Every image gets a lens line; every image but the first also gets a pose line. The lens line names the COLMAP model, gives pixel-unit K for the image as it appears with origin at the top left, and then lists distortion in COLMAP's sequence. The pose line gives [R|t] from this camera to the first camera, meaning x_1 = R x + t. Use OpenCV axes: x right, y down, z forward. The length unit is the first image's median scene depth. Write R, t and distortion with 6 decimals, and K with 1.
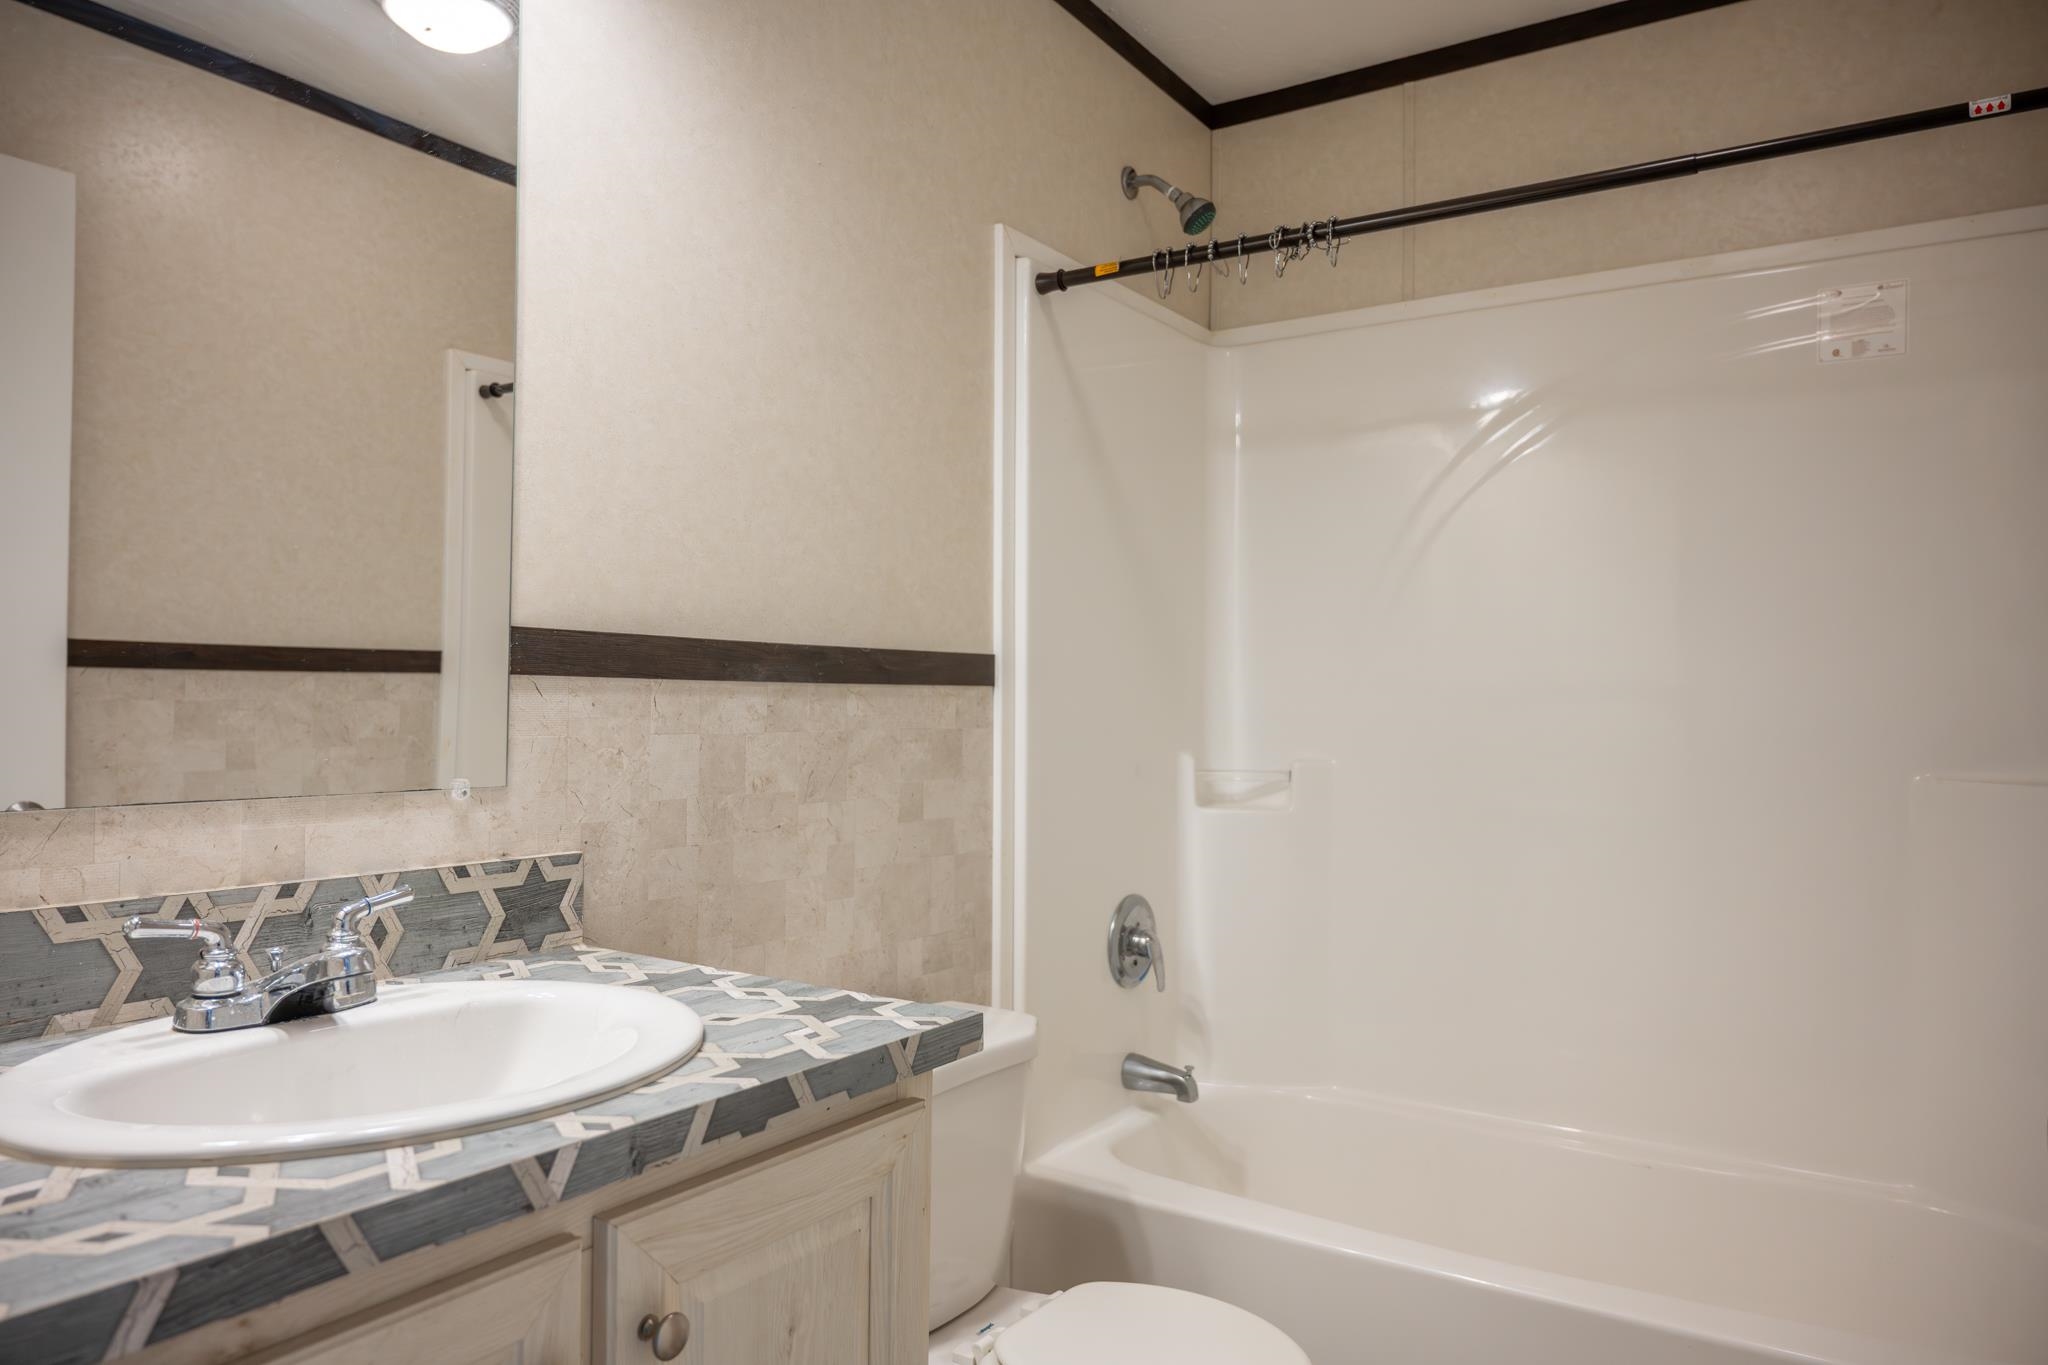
lens RADIAL K [[1377.7, 0, 1010.2], [0, 1377.7, 689.0], [0, 0, 1]] dist [-0.004991, 0.001307]
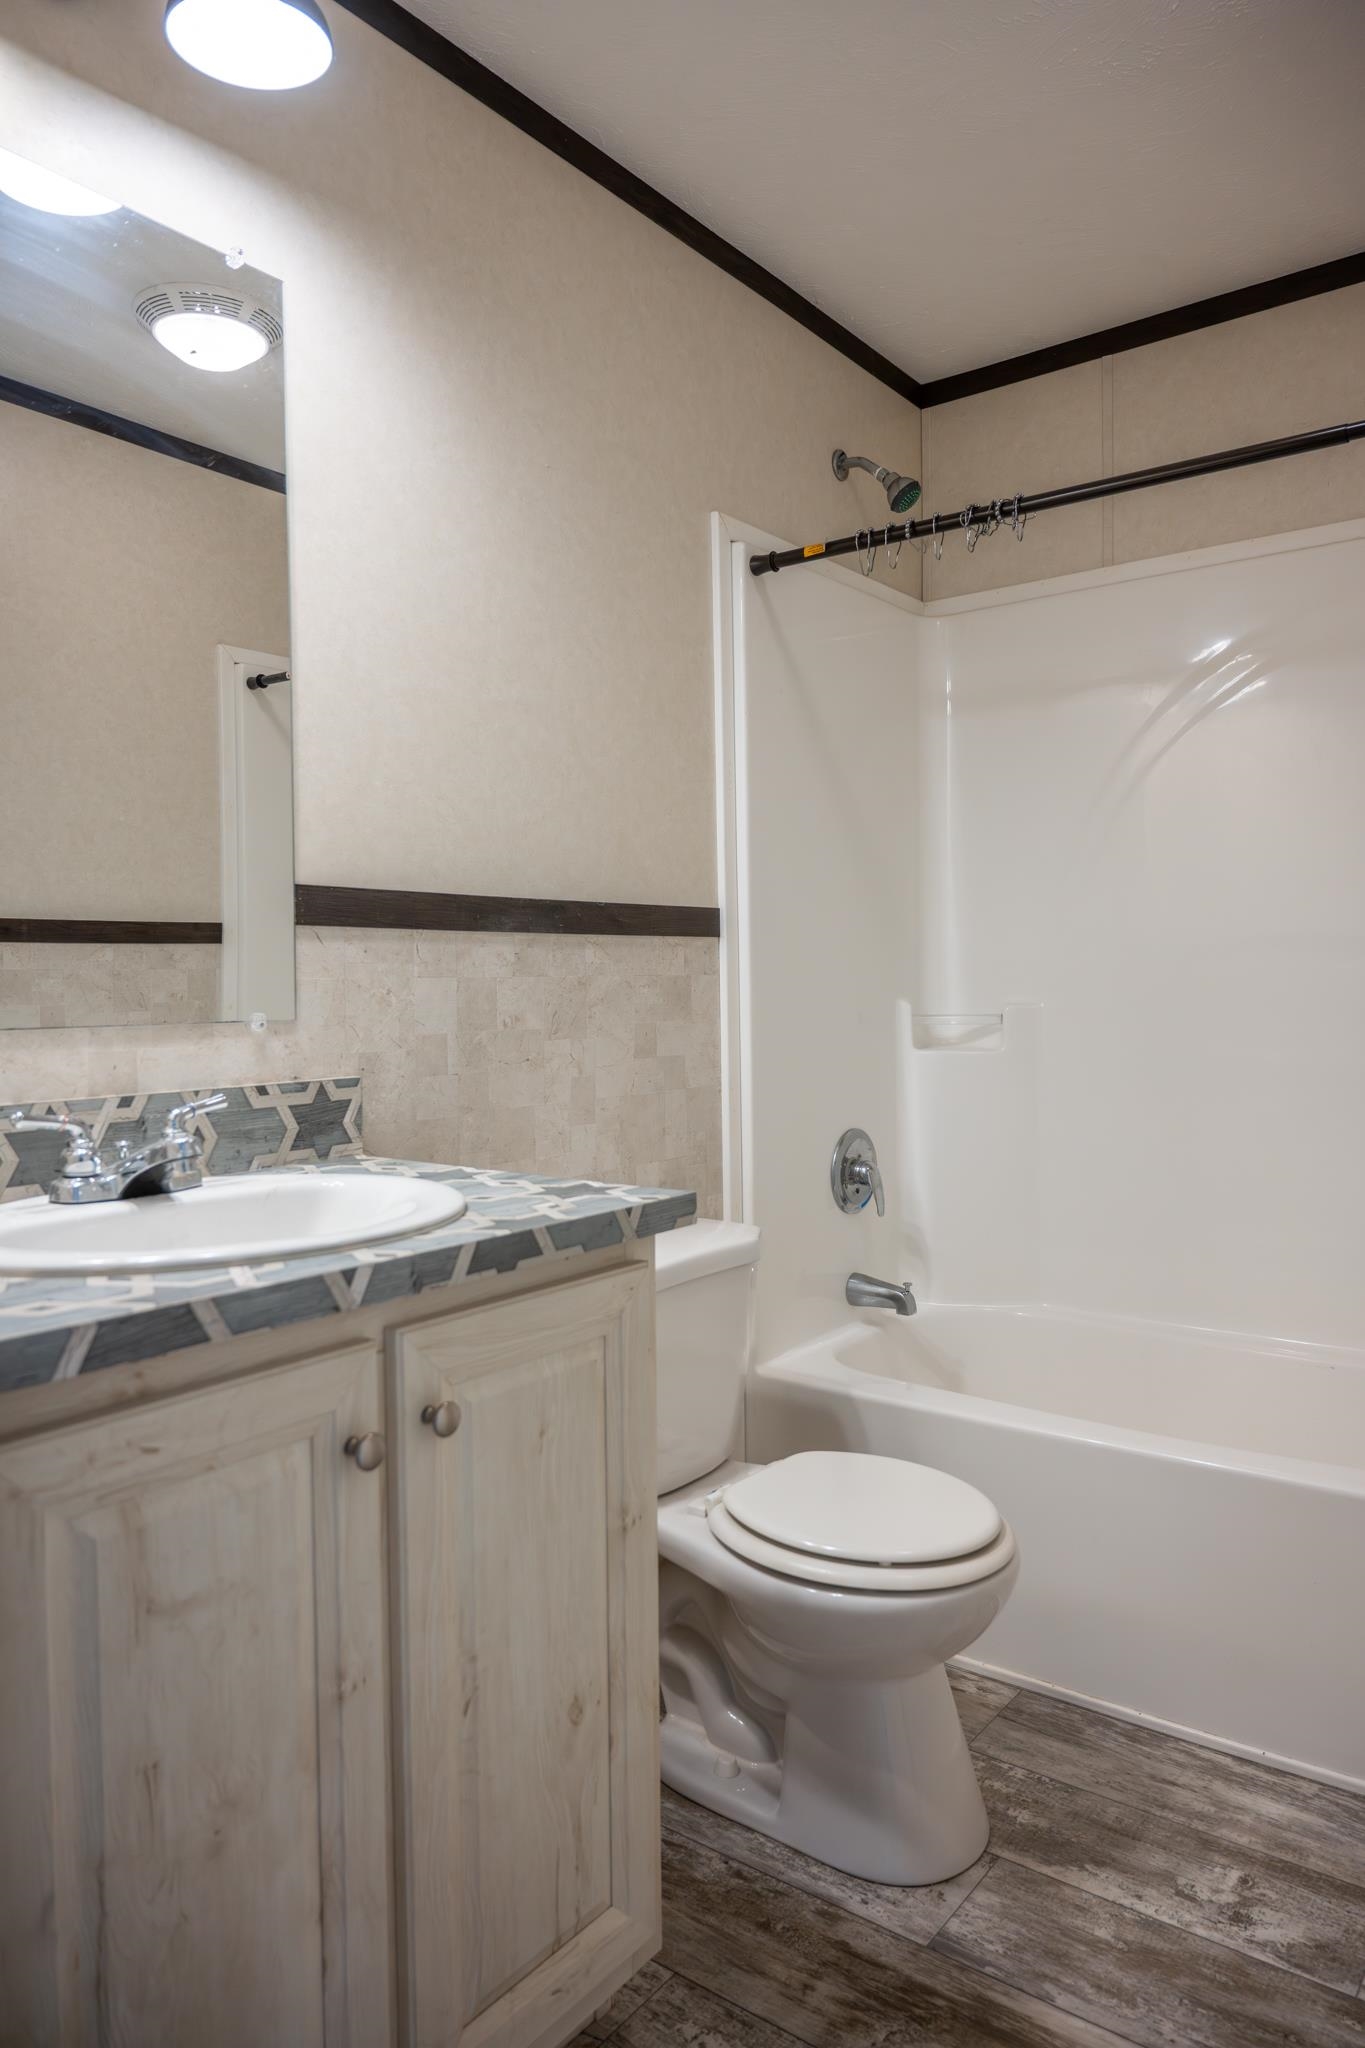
lens RADIAL K [[1368.2, 0, 682.5], [0, 1368.2, 1024.0], [0, 0, 1]] dist [-0.005975, 0.000477]
pose [[0.998057, -0.019558, -0.059156, 0.029439], [0.022091, 0.998853, 0.042485, 0.026797], [0.058257, -0.043709, 0.997344, -0.128039]]
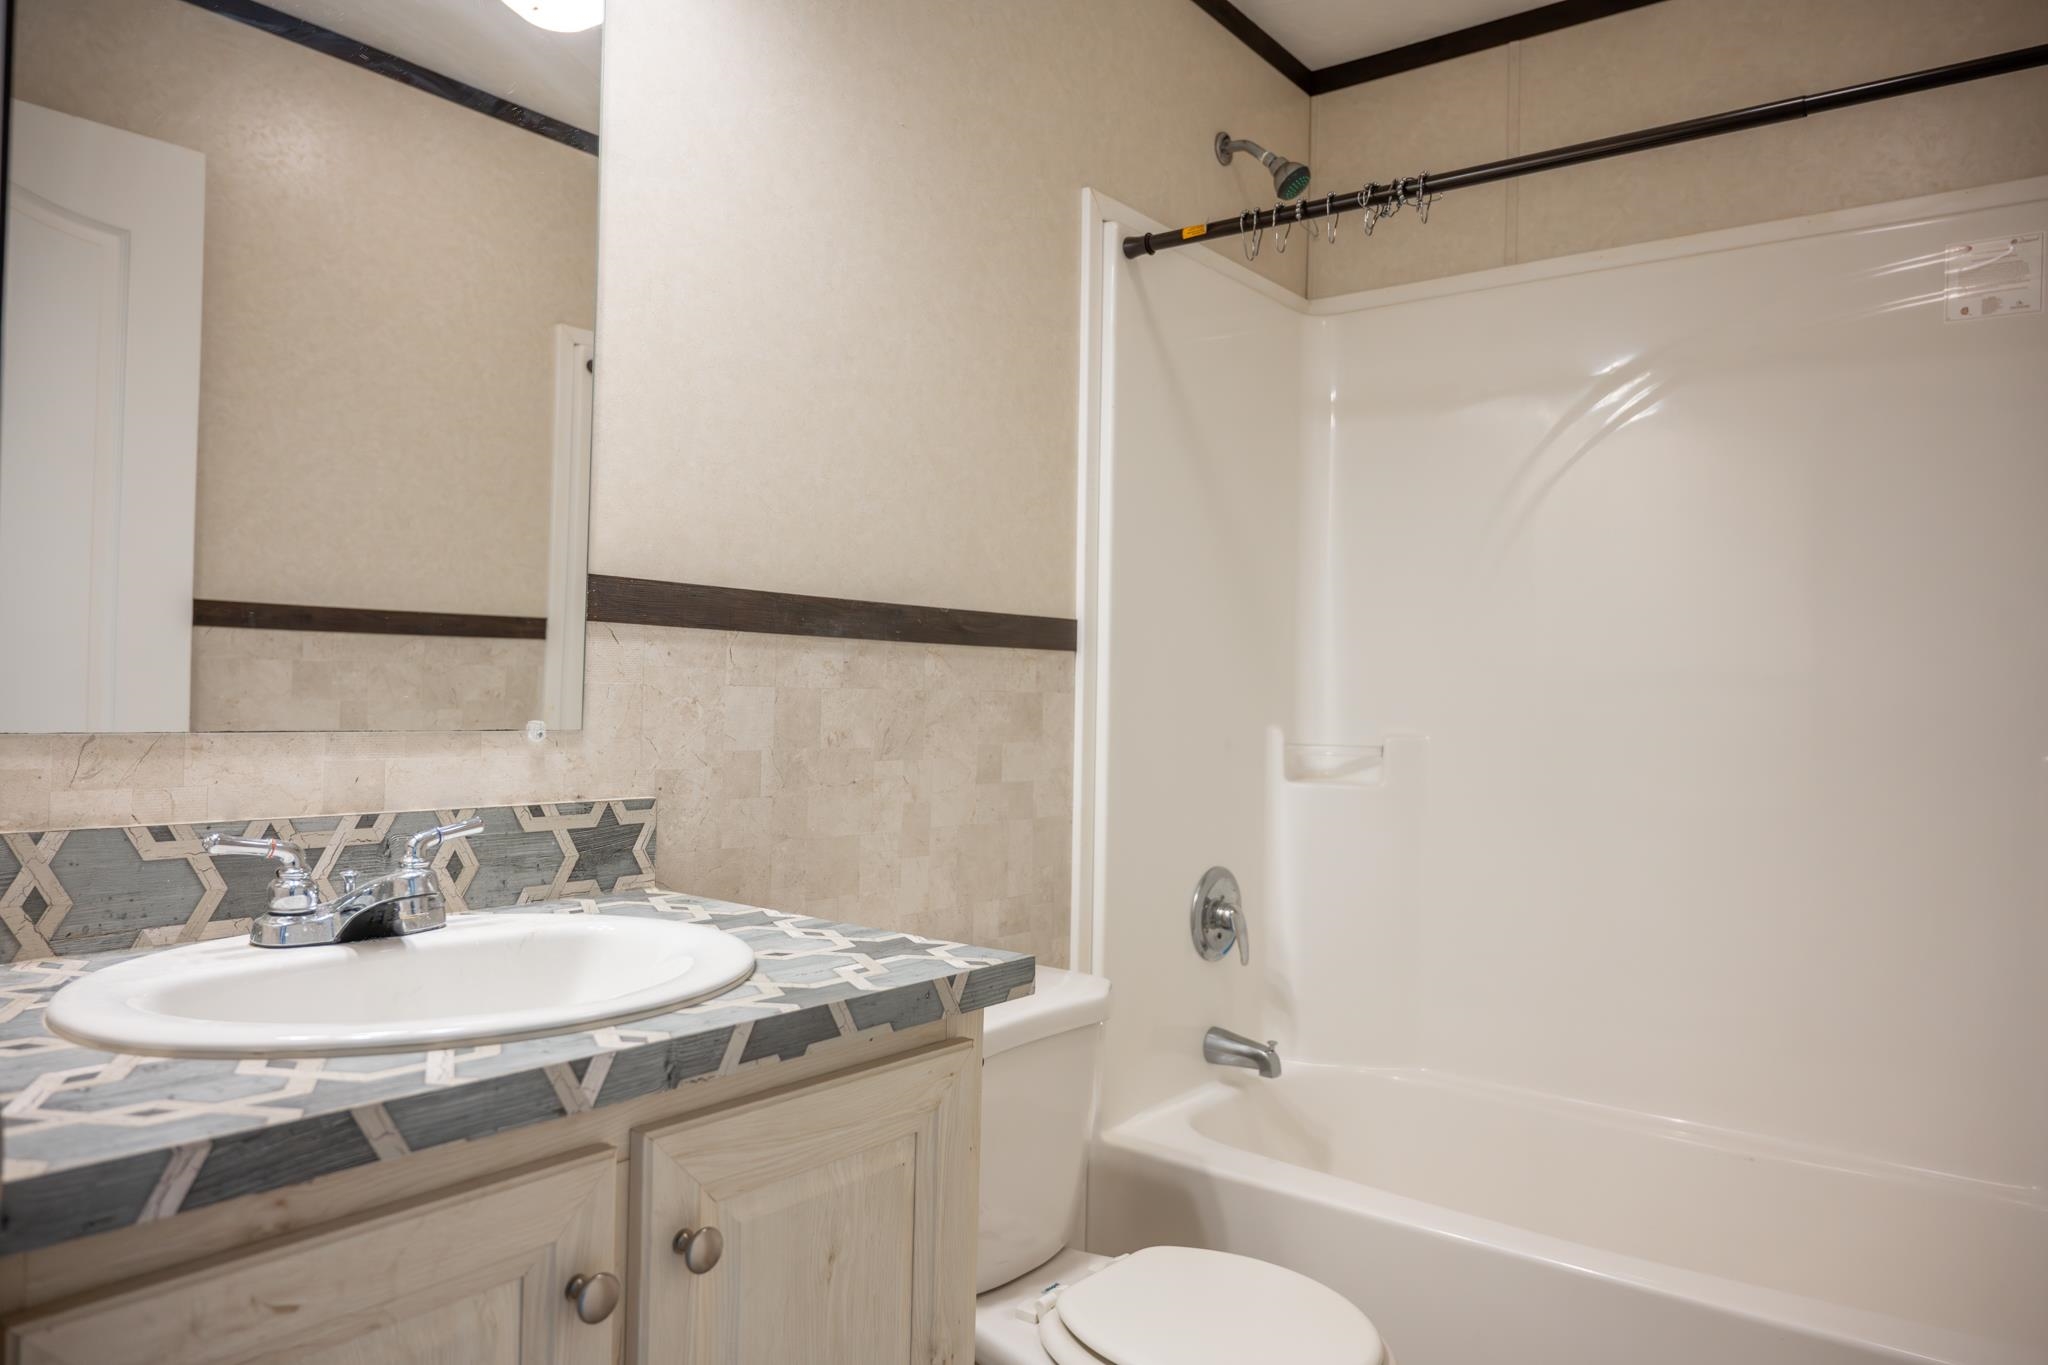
lens RADIAL K [[1377.0, 0, 1019.3], [0, 1377.0, 678.8], [0, 0, 1]] dist [-0.003440, -0.000035]
pose [[0.997161, 0.012350, -0.074278, 0.028657], [-0.012397, 0.999923, -0.000179, 0.024355], [0.074271, 0.001099, 0.997238, 0.003257]]
